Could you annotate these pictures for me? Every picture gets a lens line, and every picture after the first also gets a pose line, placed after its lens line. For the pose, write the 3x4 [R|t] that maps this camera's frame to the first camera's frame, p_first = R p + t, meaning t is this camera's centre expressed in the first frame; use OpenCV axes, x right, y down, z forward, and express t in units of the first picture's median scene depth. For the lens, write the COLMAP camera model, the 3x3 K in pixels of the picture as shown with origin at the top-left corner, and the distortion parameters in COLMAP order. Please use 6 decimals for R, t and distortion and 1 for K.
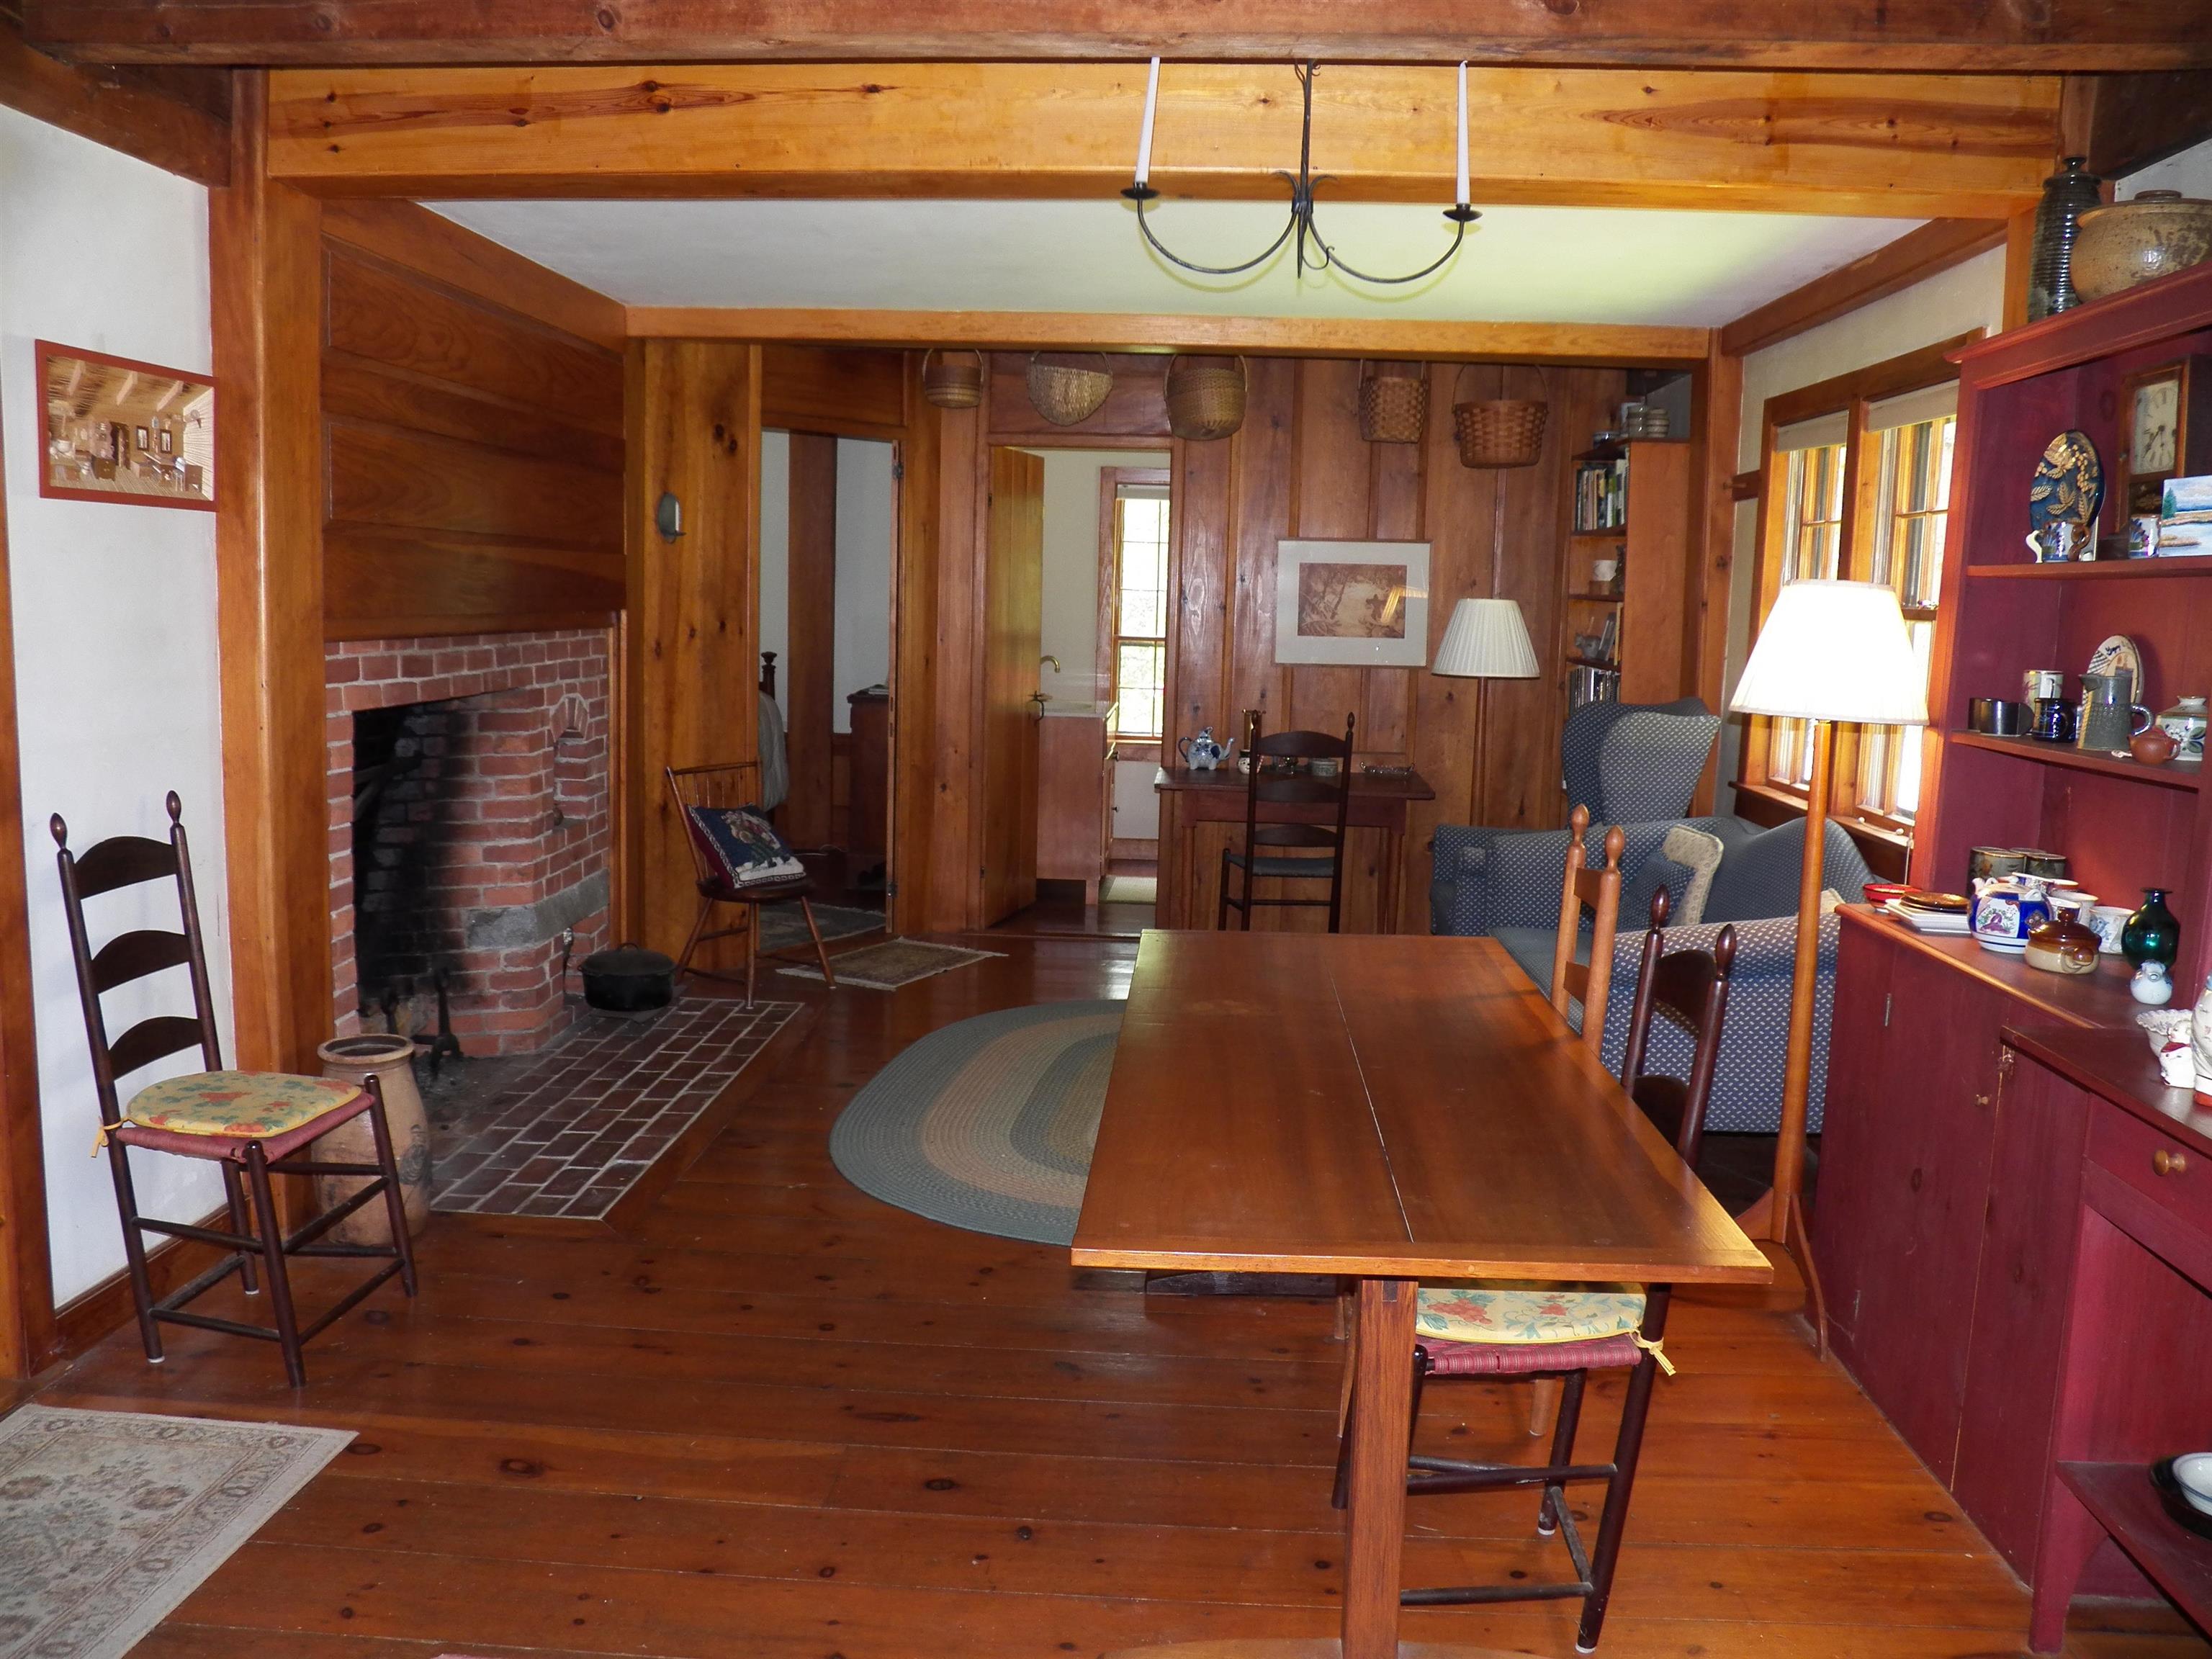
lens RADIAL K [[1822.7, 0, 1109.0], [0, 1822.7, 837.3], [0, 0, 1]] dist [-0.128409, 0.081086]
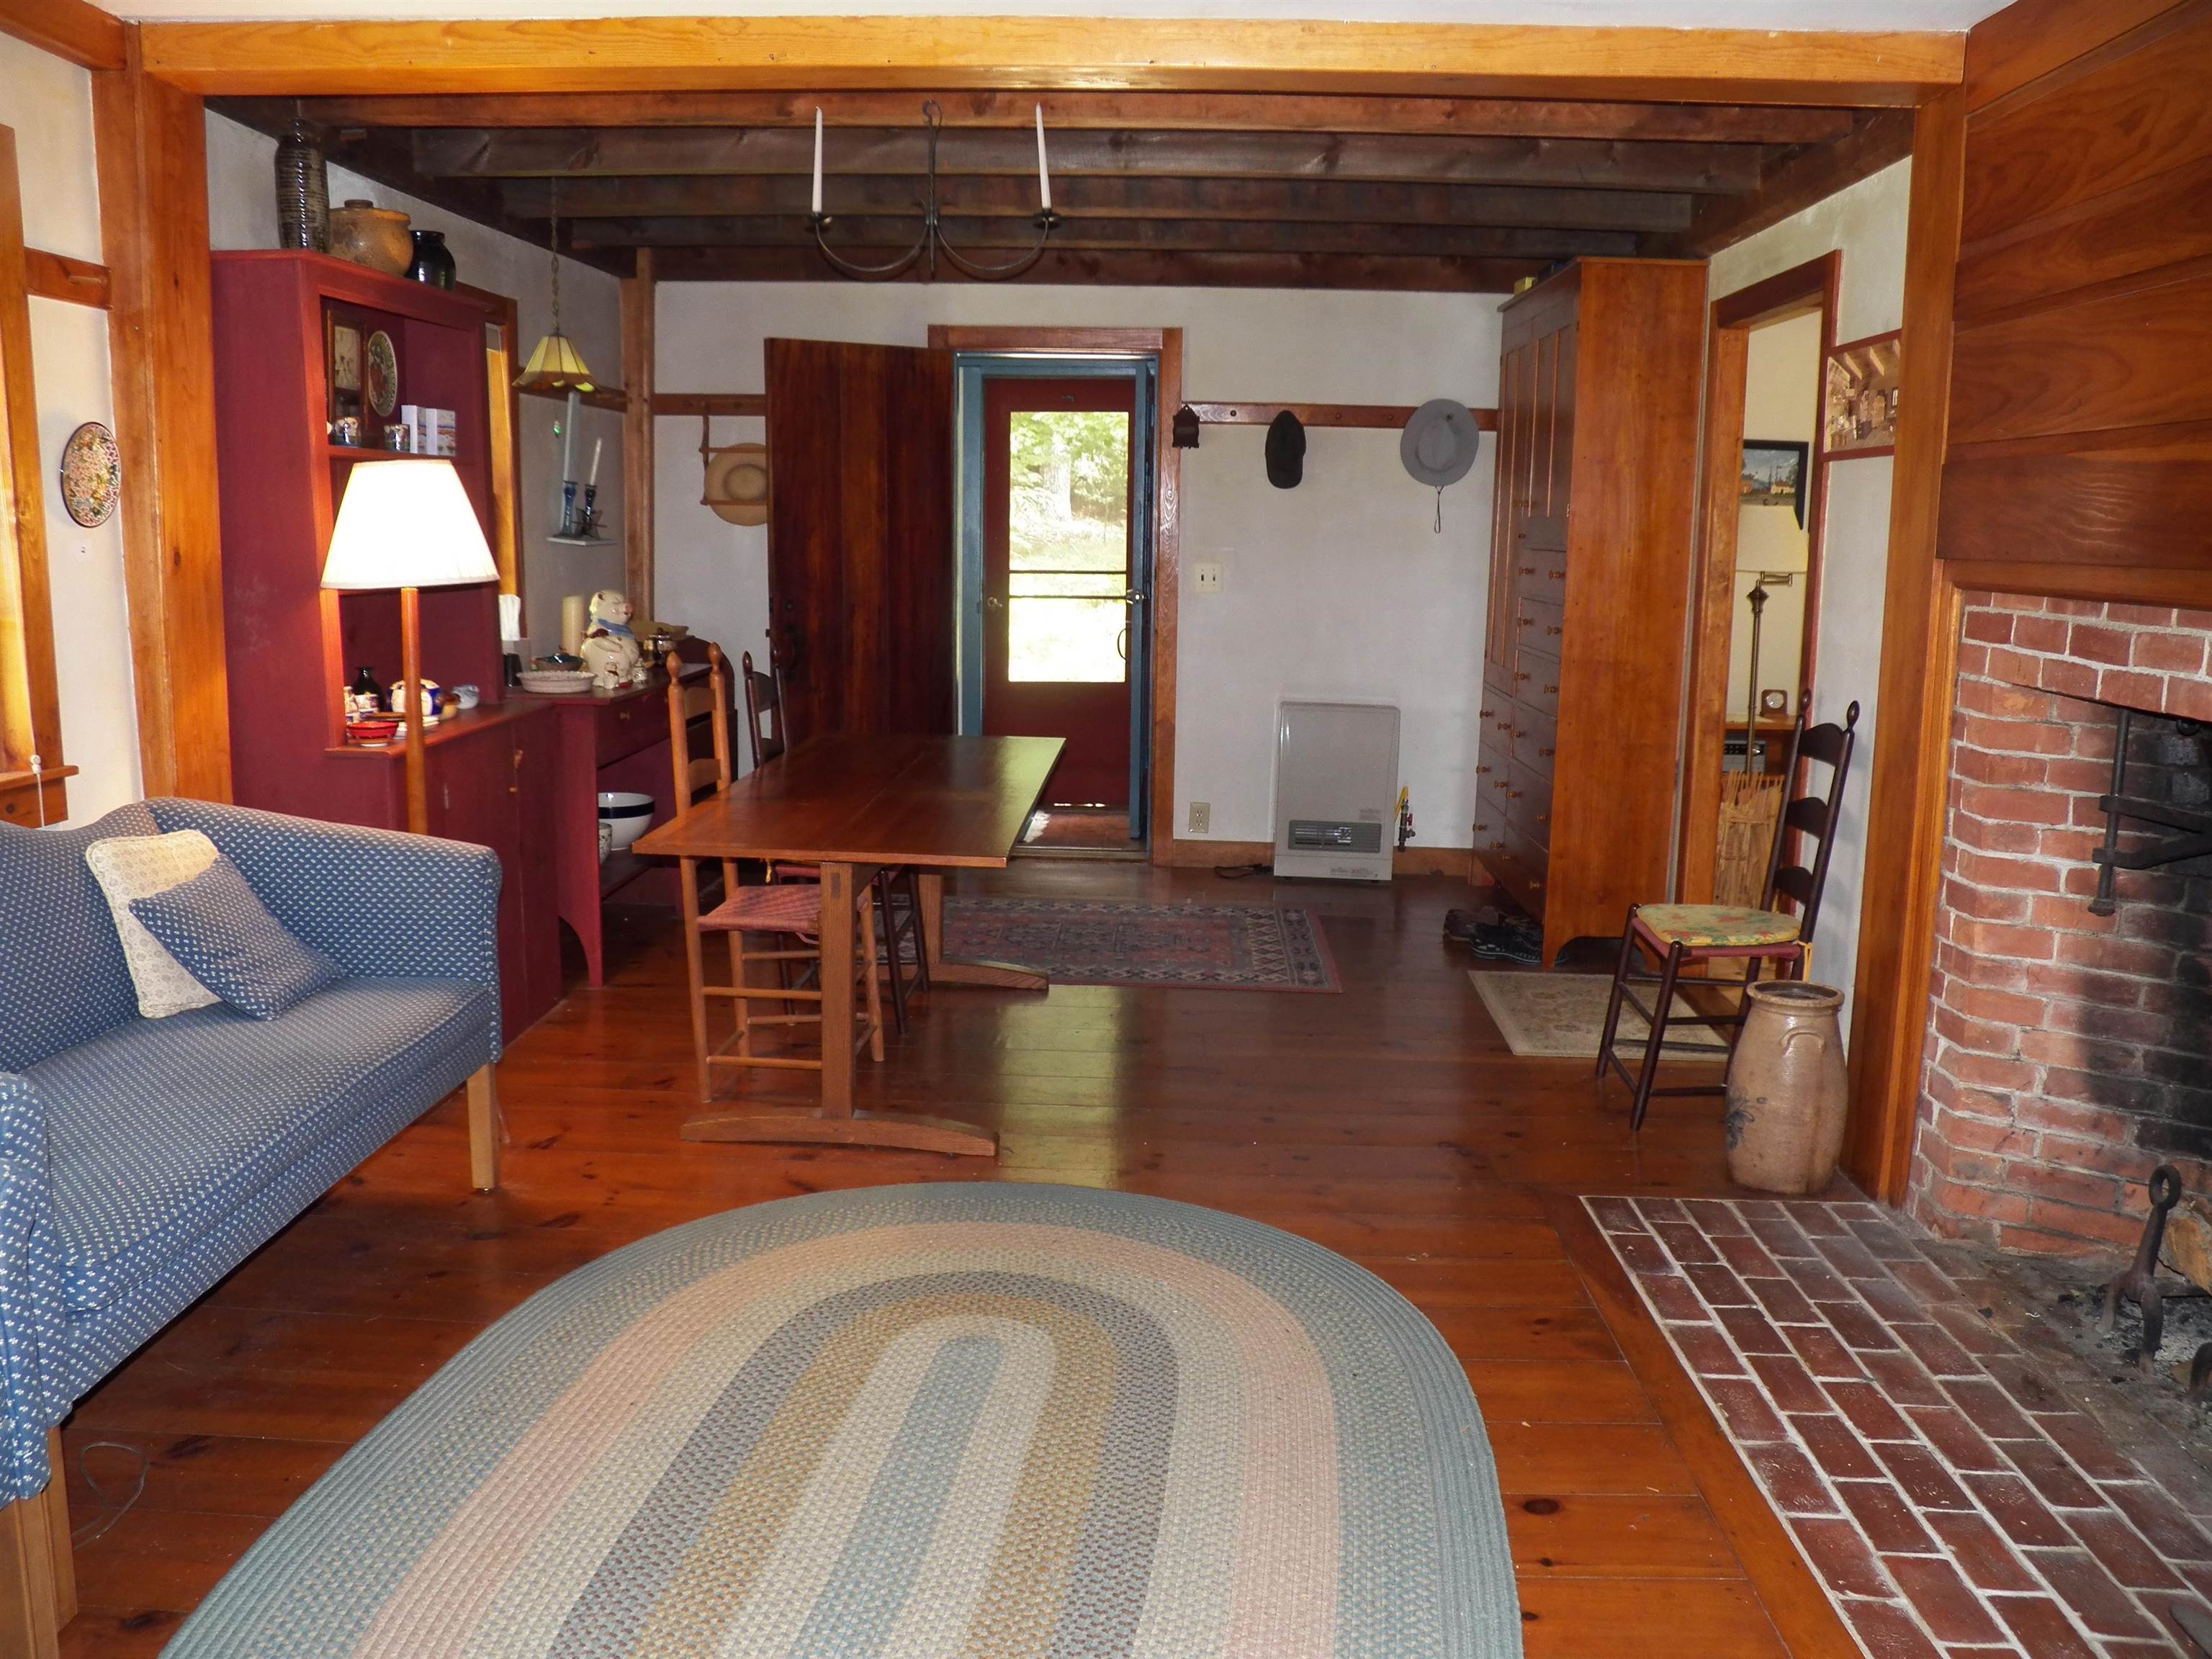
lens RADIAL K [[1822.7, 0, 1096.6], [0, 1822.7, 838.6], [0, 0, 1]] dist [-0.128409, 0.081086]
pose [[-0.999019, -0.039595, -0.019851, -0.008947], [-0.043702, 0.954093, 0.296304, -0.208423], [0.007208, 0.296881, -0.954887, 1.679654]]
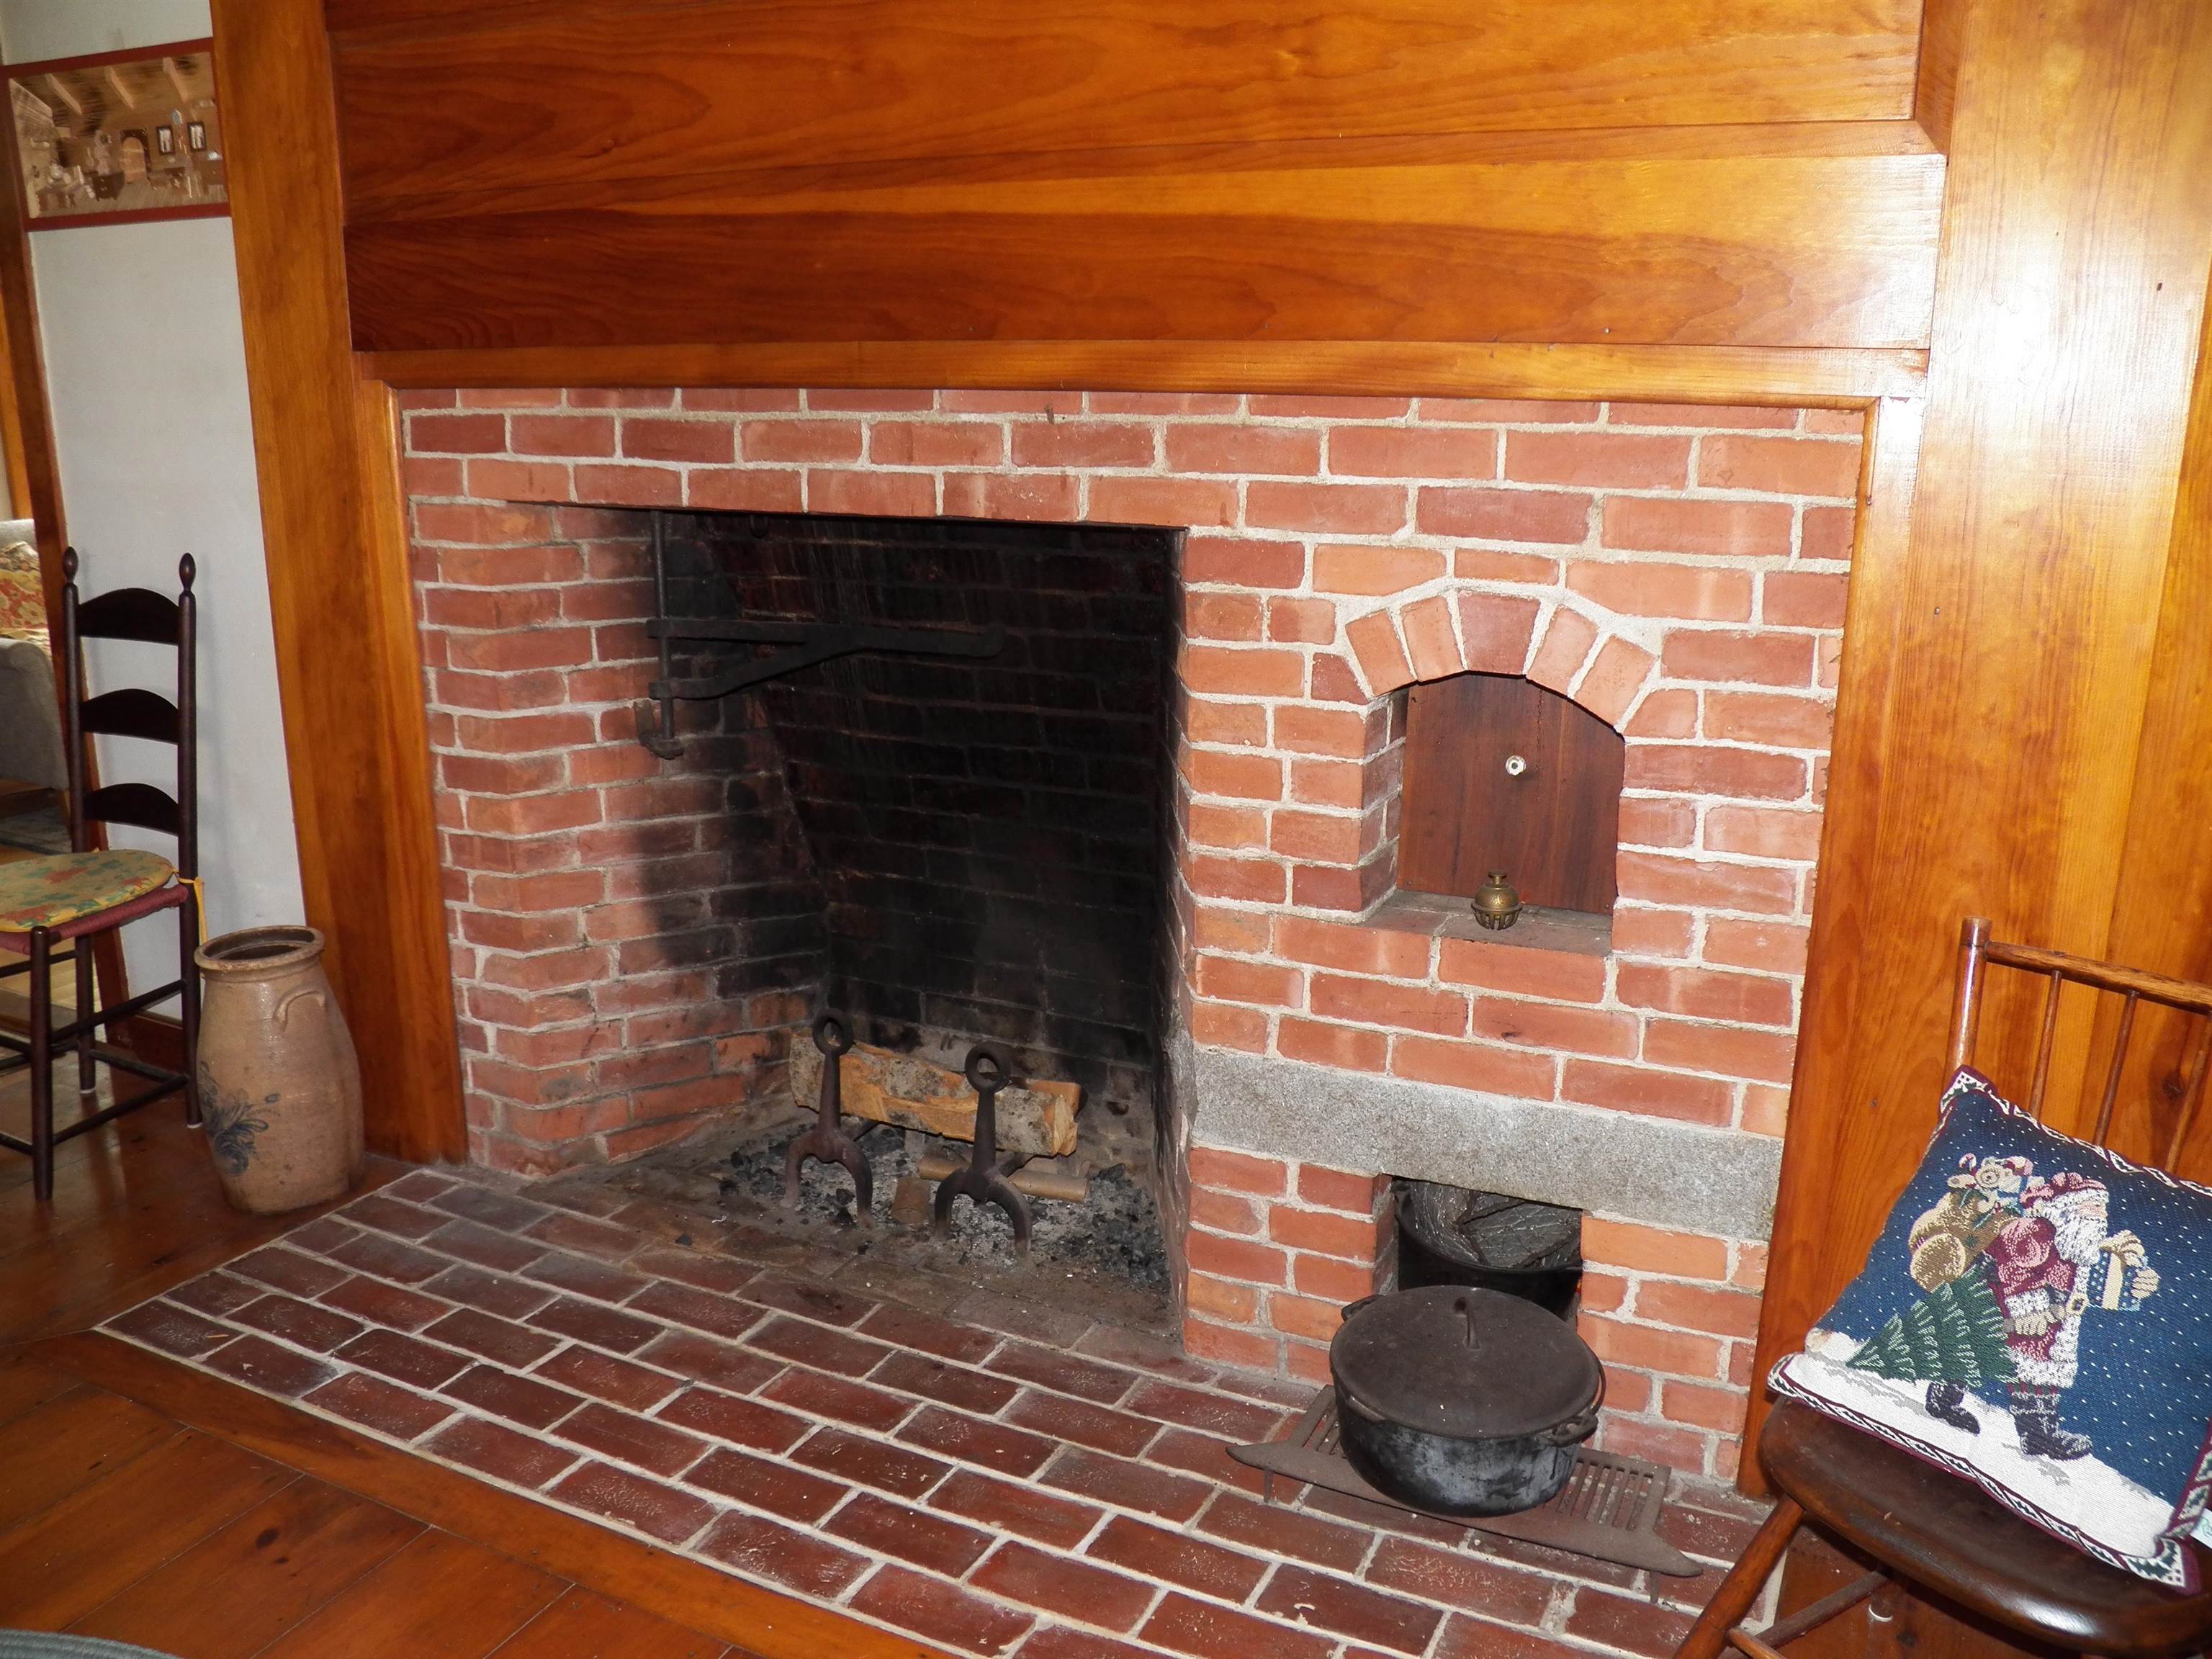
lens RADIAL K [[1822.7, 0, 1098.4], [0, 1822.7, 847.8], [0, 0, 1]] dist [-0.128409, 0.081086]
pose [[-0.404437, 0.213100, -0.889393, 0.077539], [-0.132166, 0.948649, 0.287398, -0.156441], [0.904966, 0.233781, -0.355504, 1.376162]]
